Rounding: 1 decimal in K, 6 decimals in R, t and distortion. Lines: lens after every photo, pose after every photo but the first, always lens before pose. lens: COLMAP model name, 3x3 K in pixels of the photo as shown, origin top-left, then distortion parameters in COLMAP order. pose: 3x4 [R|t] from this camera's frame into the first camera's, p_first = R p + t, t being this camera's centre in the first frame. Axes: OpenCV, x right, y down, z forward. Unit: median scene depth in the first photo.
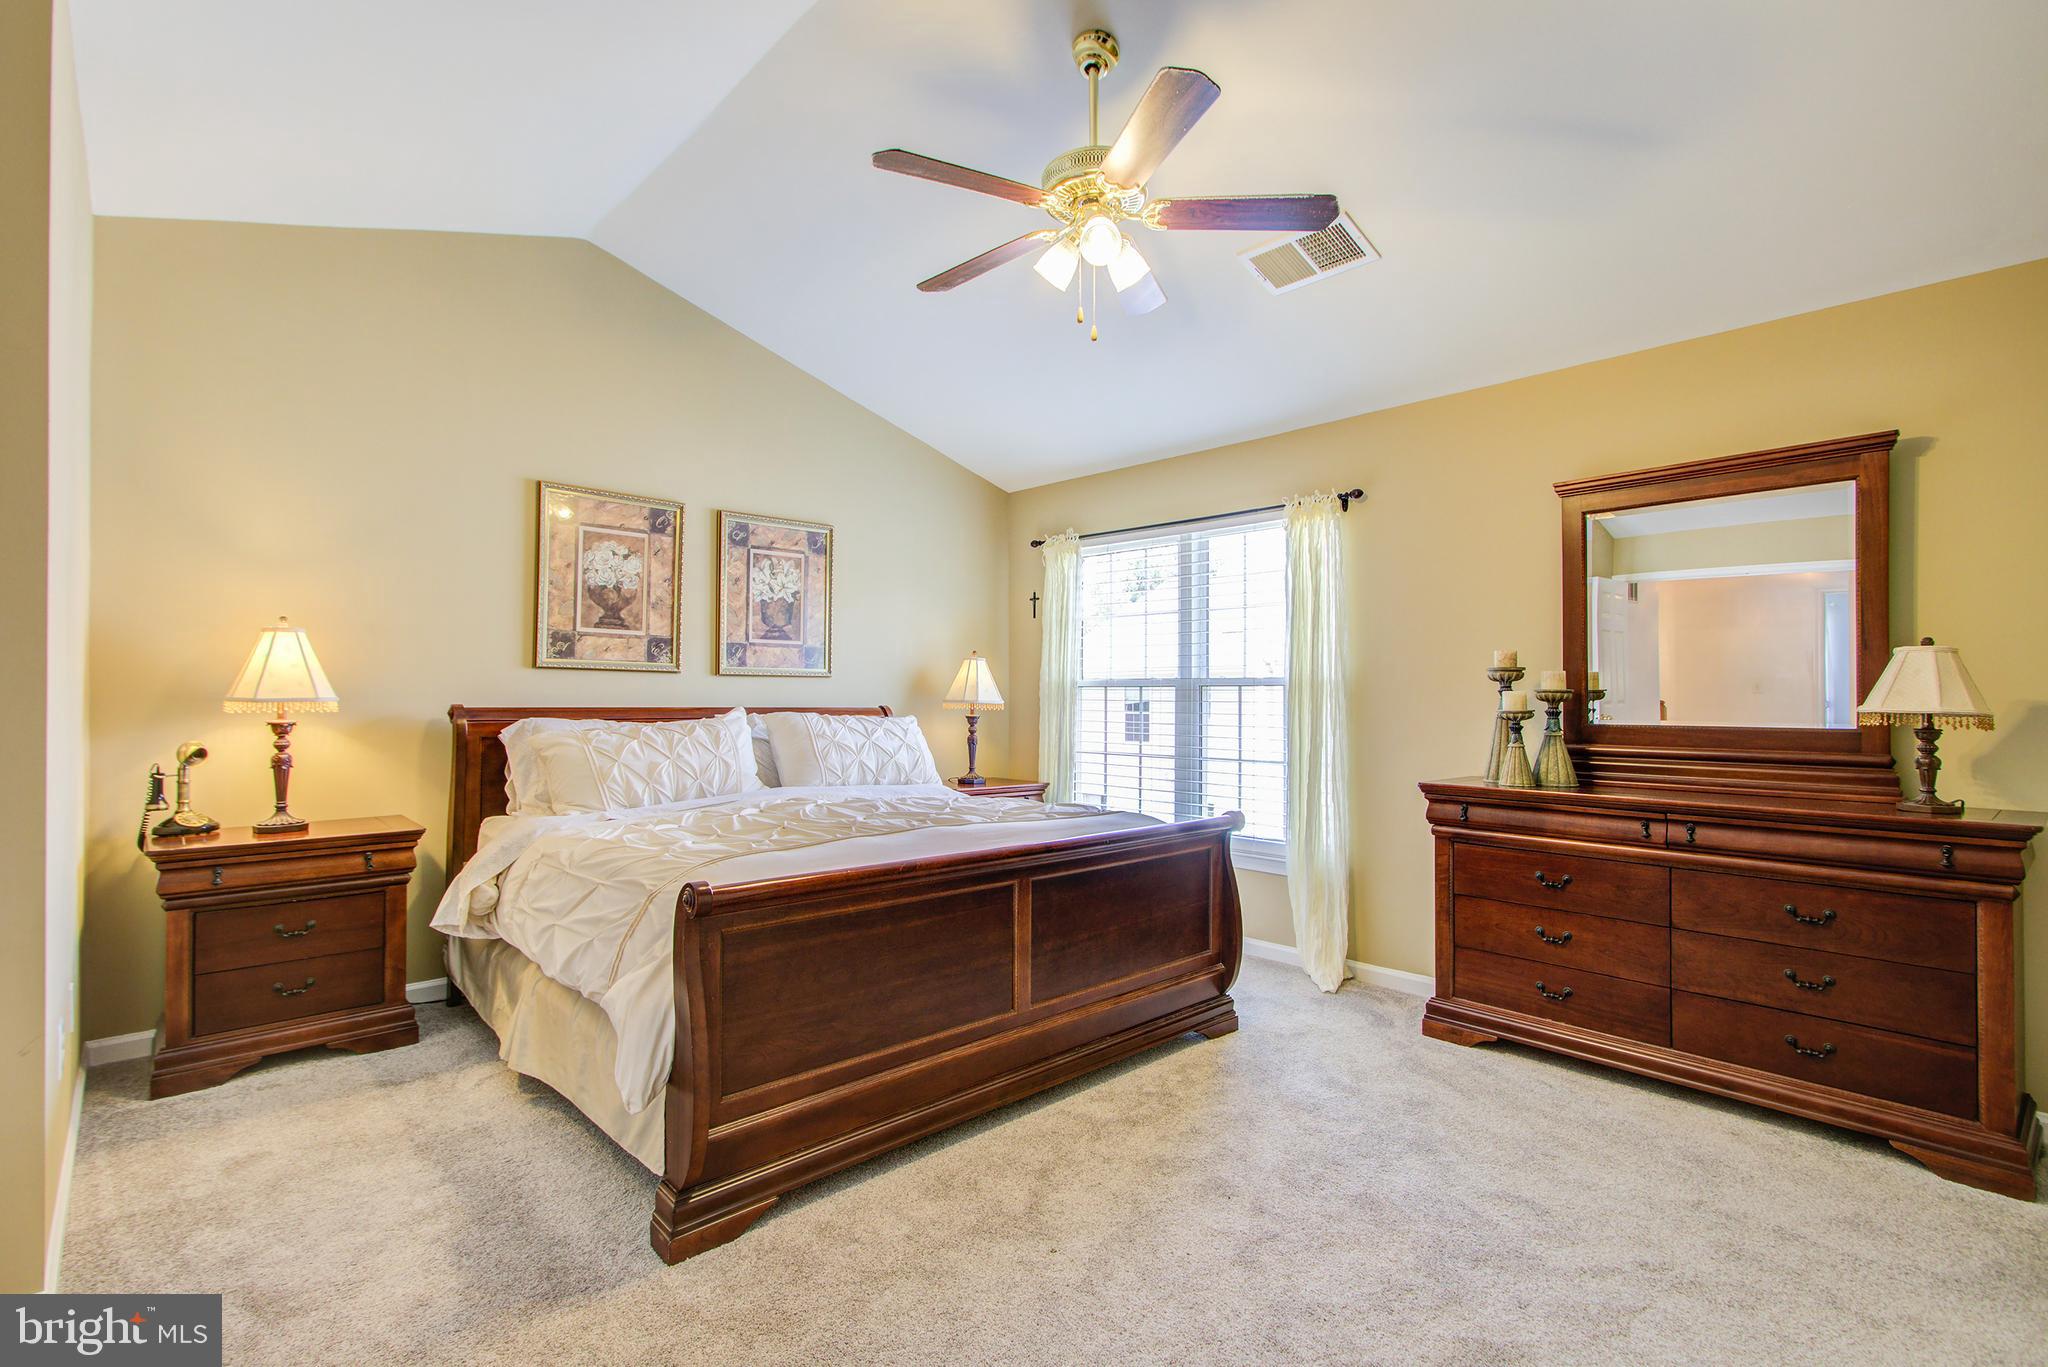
lens RADIAL K [[947.2, 0, 1003.9], [0, 947.2, 684.8], [0, 0, 1]] dist [-0.002297, 0.003416]
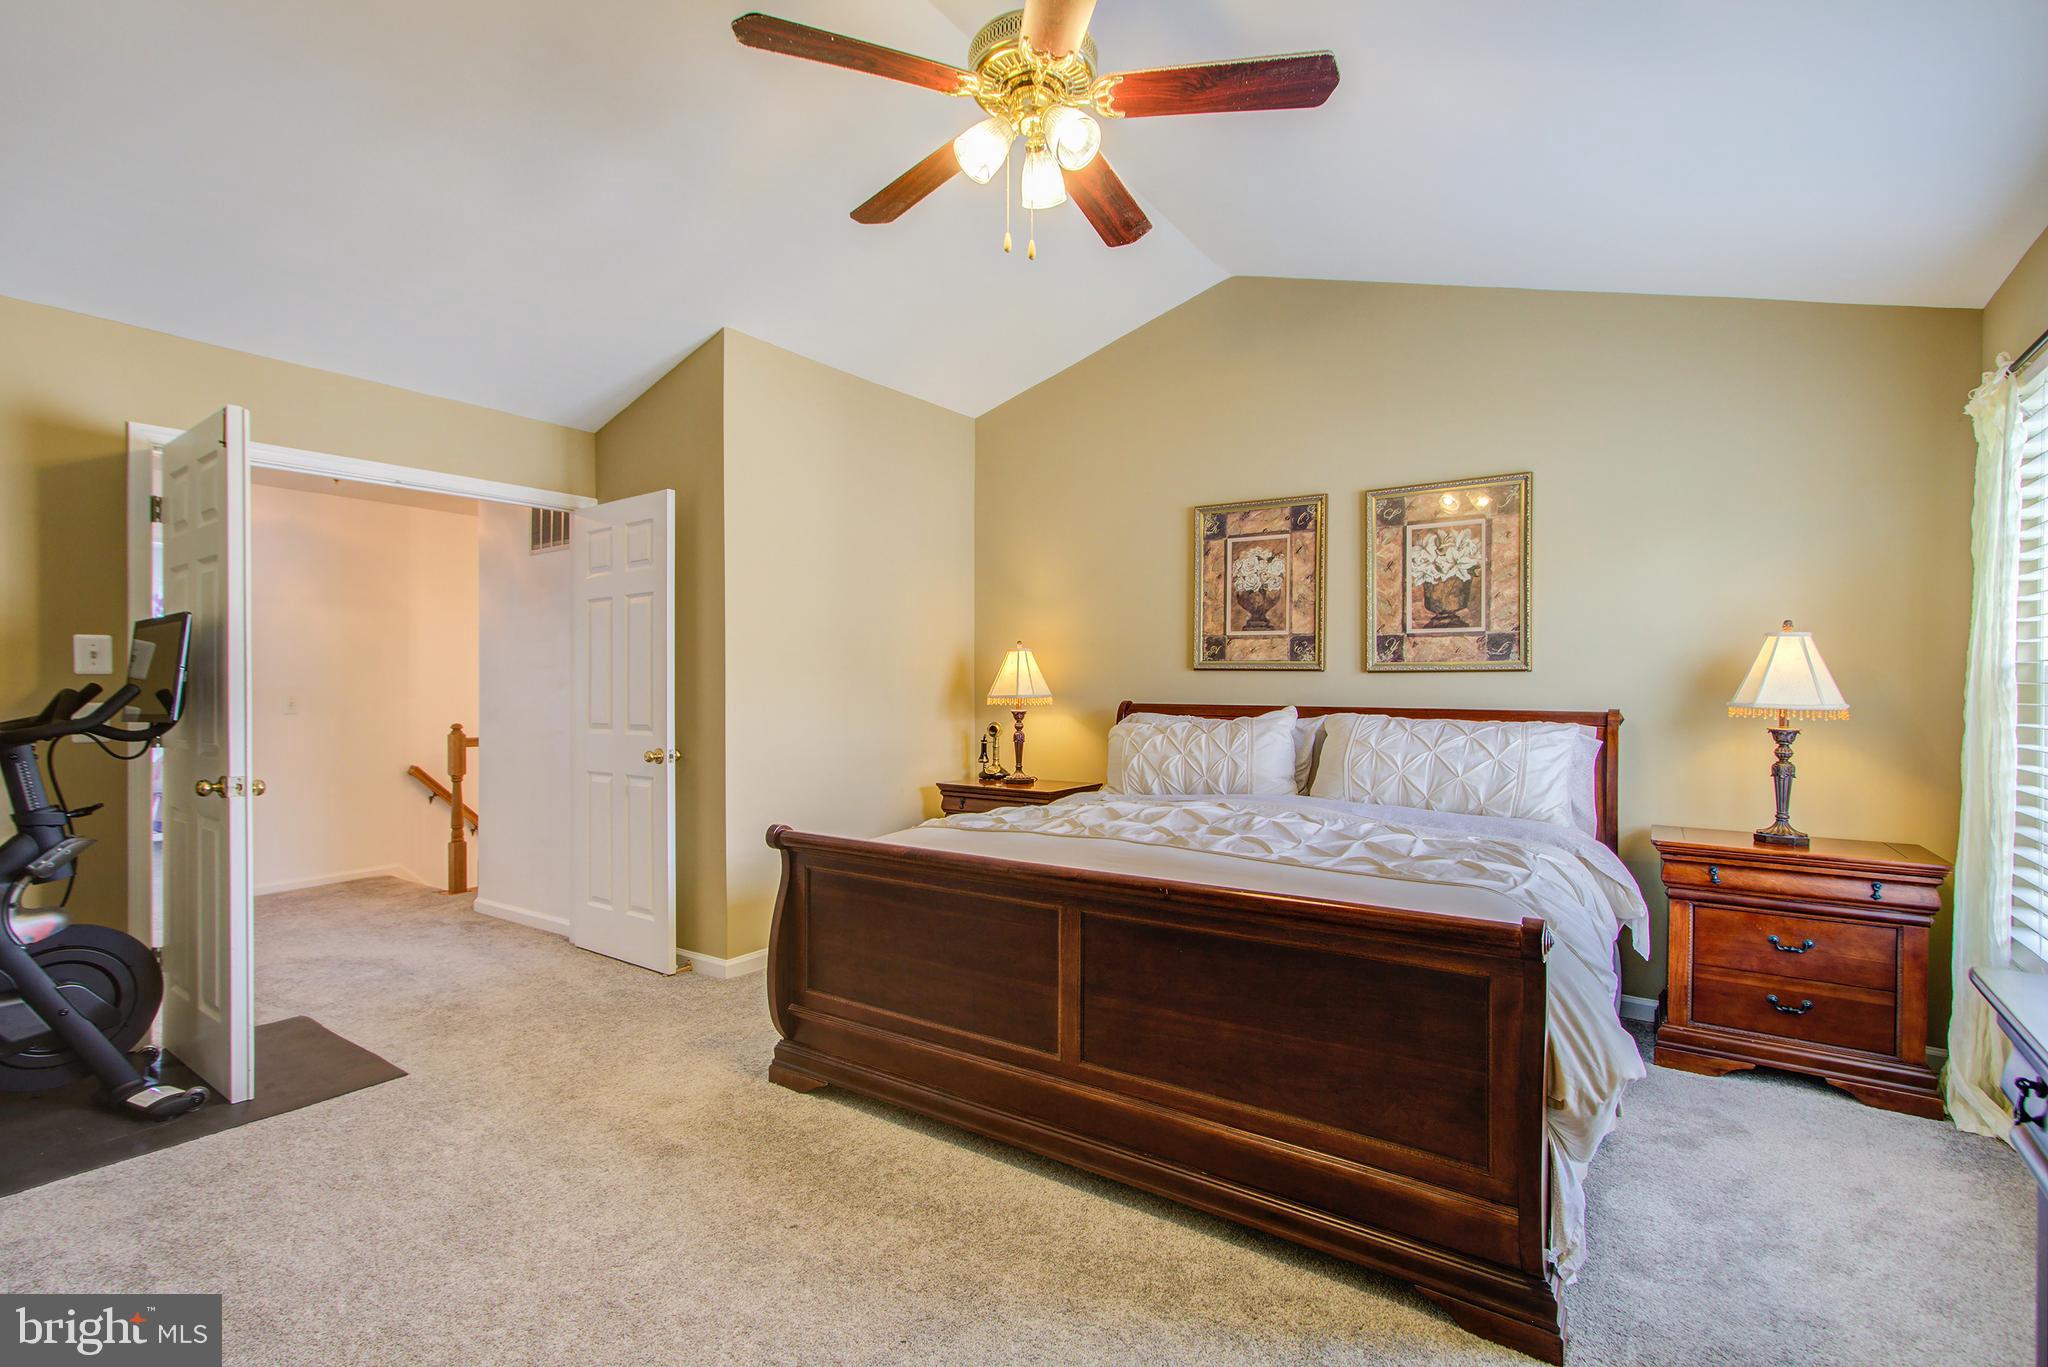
lens RADIAL K [[947.2, 0, 1007.9], [0, 947.2, 689.5], [0, 0, 1]] dist [-0.002297, 0.003416]
pose [[0.226871, -0.006672, -0.973902, 0.532661], [0.004570, 0.999973, -0.005786, 0.010634], [0.973914, -0.003138, 0.226896, 0.482349]]
